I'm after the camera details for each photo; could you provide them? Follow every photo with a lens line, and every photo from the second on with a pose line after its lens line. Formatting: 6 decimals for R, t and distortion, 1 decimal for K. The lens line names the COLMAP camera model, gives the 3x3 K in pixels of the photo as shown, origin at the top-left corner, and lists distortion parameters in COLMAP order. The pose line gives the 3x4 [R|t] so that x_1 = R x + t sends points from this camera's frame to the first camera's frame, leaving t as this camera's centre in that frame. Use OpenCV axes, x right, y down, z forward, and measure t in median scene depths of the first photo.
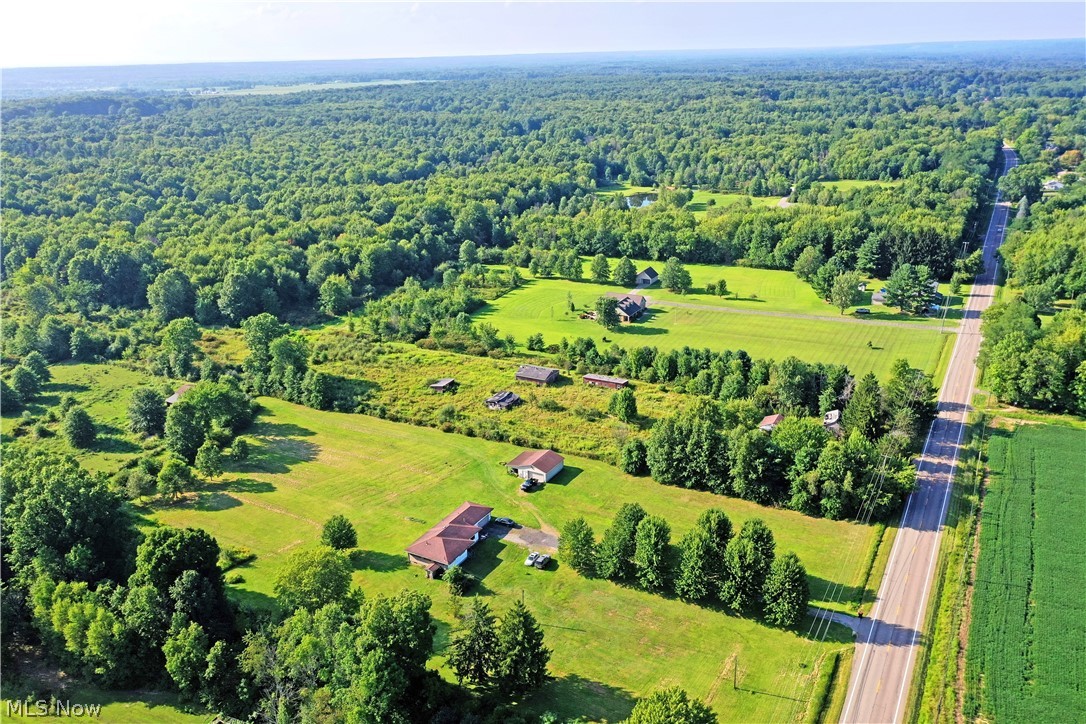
lens RADIAL K [[861.6, 0, 540.9], [0, 861.6, 361.1], [0, 0, 1]] dist [0.023329, -0.006567]
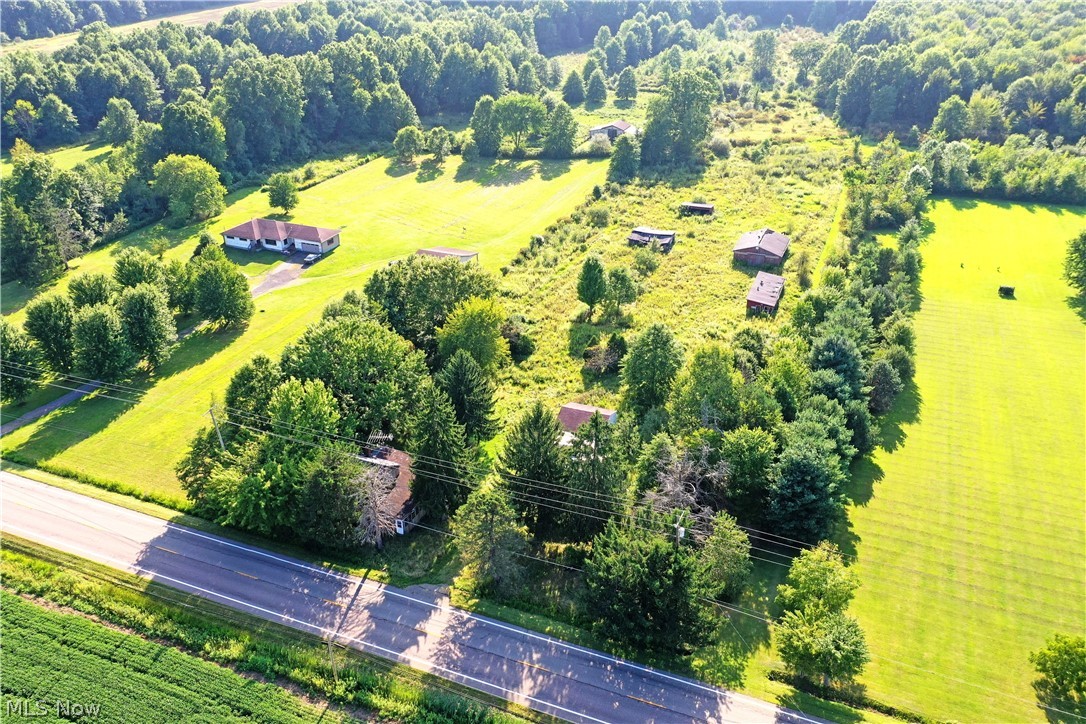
lens RADIAL K [[861.6, 0, 540.9], [0, 861.6, 361.1], [0, 0, 1]] dist [0.023329, -0.006567]
pose [[0.103056, 0.485575, -0.868099, 0.529638], [-0.328741, 0.840330, 0.431016, -0.125219], [0.938780, 0.240961, 0.246229, 0.652275]]
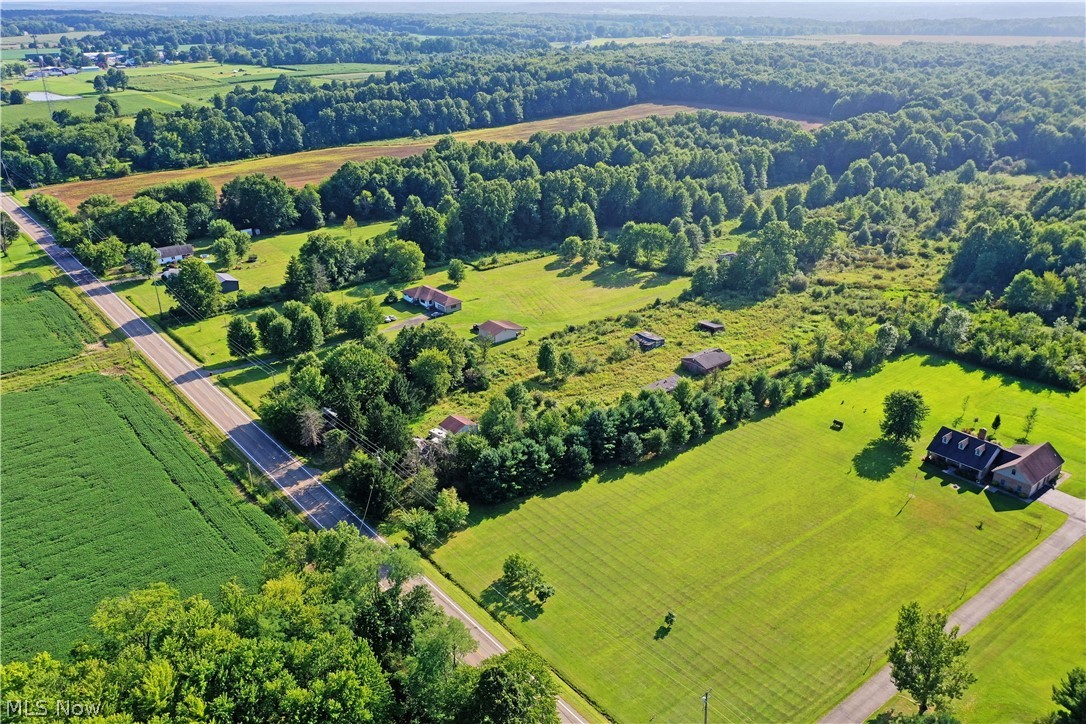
lens RADIAL K [[861.6, 0, 540.9], [0, 861.6, 361.1], [0, 0, 1]] dist [0.023329, -0.006567]
pose [[-0.384768, 0.389007, -0.837035, 0.744652], [-0.293440, 0.808248, 0.510517, -0.358594], [0.875127, 0.442050, -0.196838, 0.943800]]
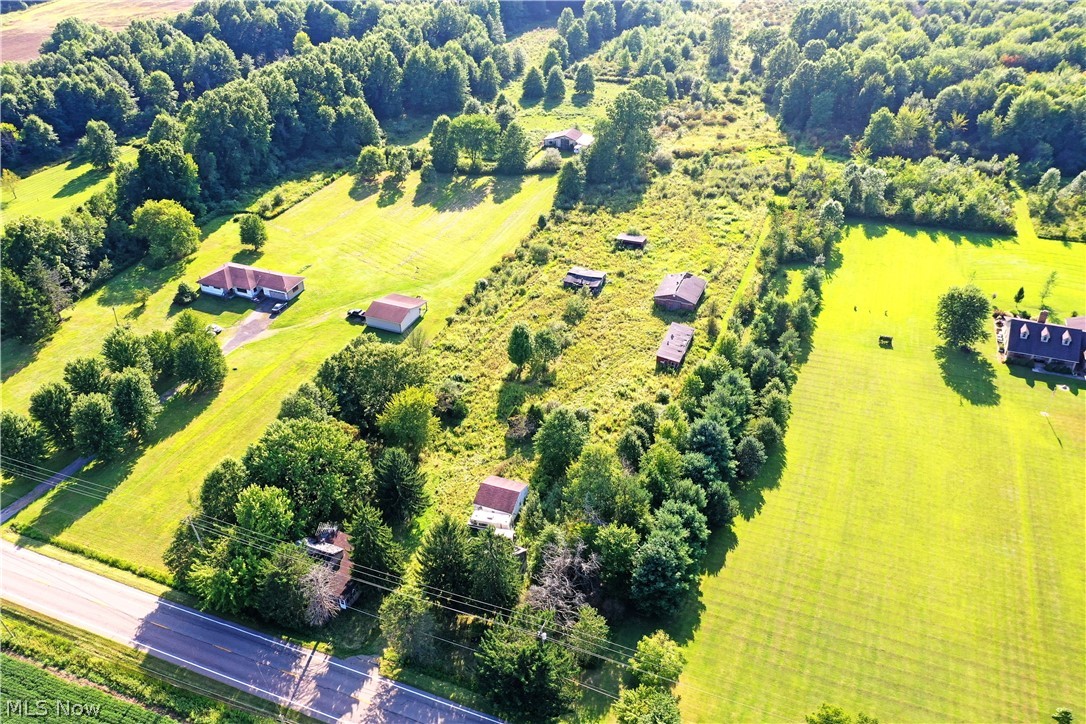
lens RADIAL K [[861.6, 0, 540.9], [0, 861.6, 361.1], [0, 0, 1]] dist [0.023329, -0.006567]
pose [[0.113376, 0.568570, -0.814784, 0.552469], [-0.321173, 0.797016, 0.511481, -0.247067], [0.940209, 0.203697, 0.272972, 0.650288]]
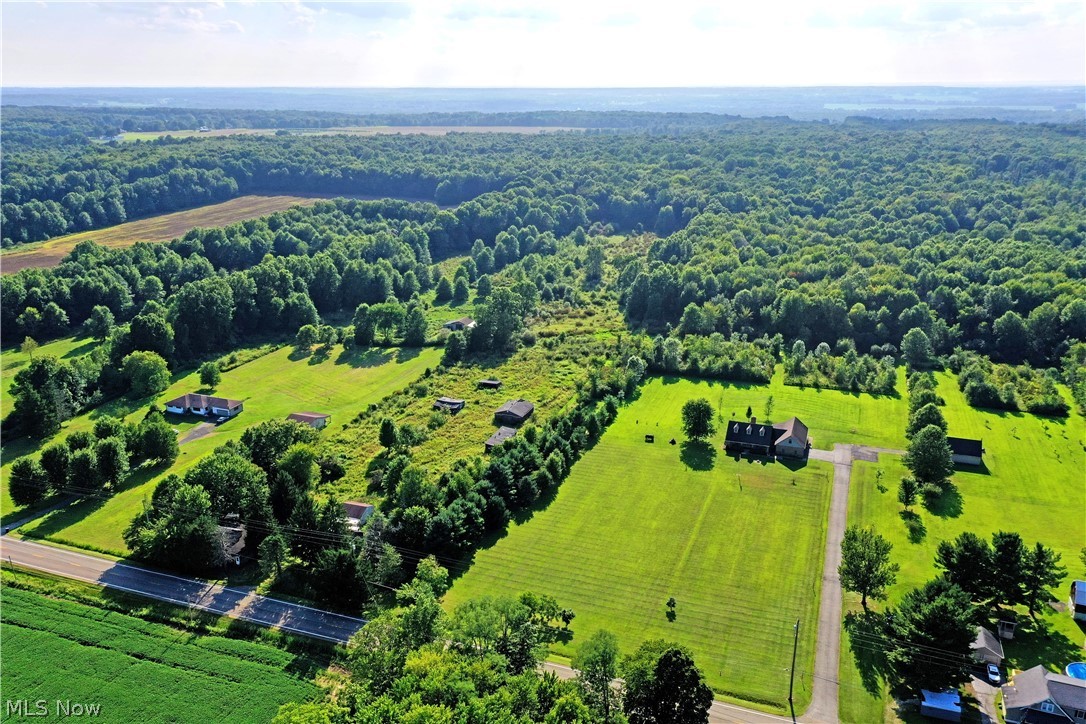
lens RADIAL K [[861.6, 0, 540.9], [0, 861.6, 361.1], [0, 0, 1]] dist [0.023329, -0.006567]
pose [[0.140449, 0.327390, -0.934393, 0.844575], [-0.336354, 0.903396, 0.265973, -0.288842], [0.931204, 0.276931, 0.237000, 0.712908]]
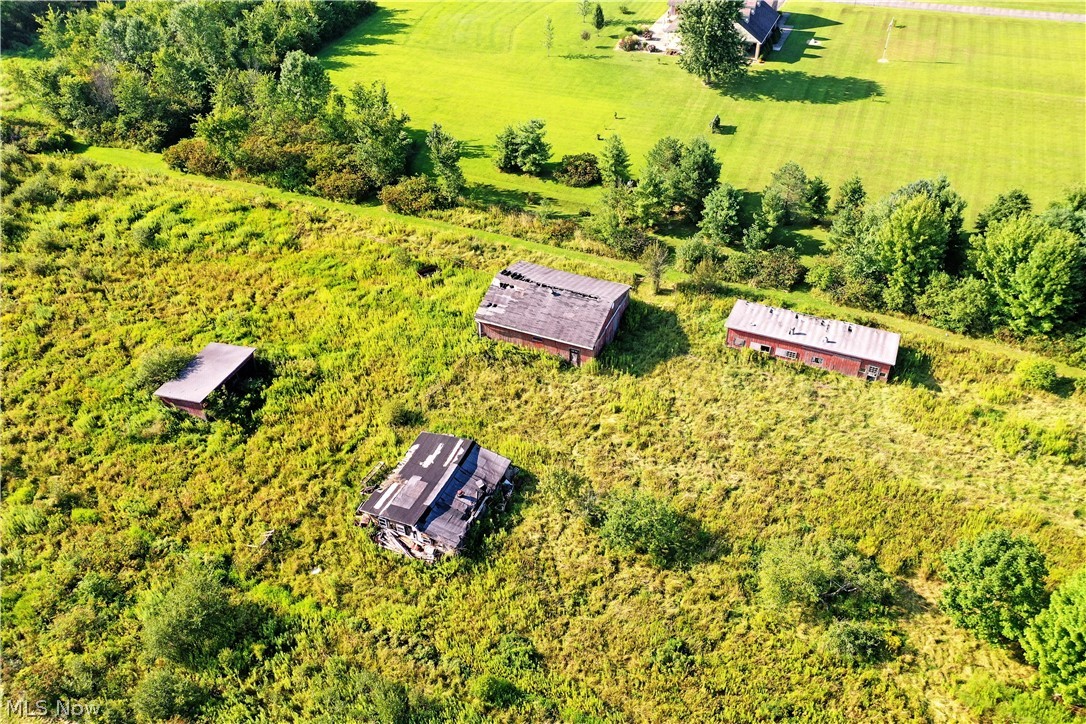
lens RADIAL K [[861.6, 0, 540.9], [0, 861.6, 361.1], [0, 0, 1]] dist [0.023329, -0.006567]
pose [[0.996455, -0.054428, 0.064141, -0.025649], [0.028801, 0.937132, 0.347785, -0.061352], [-0.079038, -0.344705, 0.935378, 0.672419]]
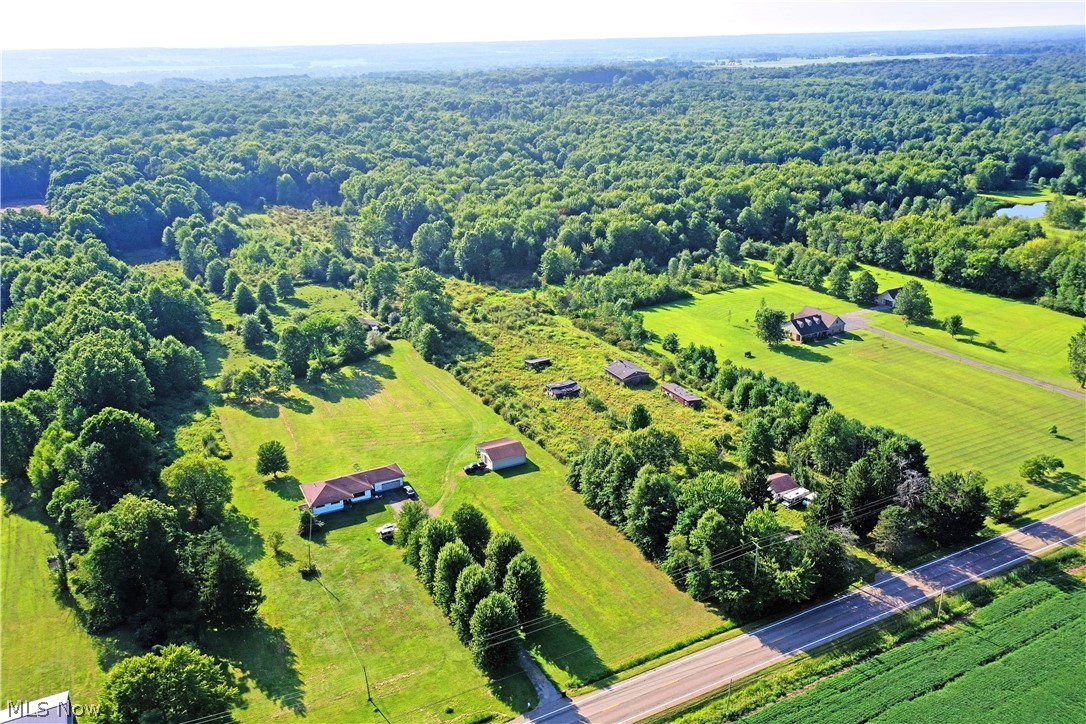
lens RADIAL K [[861.6, 0, 540.9], [0, 861.6, 361.1], [0, 0, 1]] dist [0.023329, -0.006567]
pose [[0.825519, 0.206398, -0.525279, 0.386847], [-0.190848, 0.977989, 0.084348, -0.055227], [0.531127, 0.030617, 0.846739, 0.122274]]
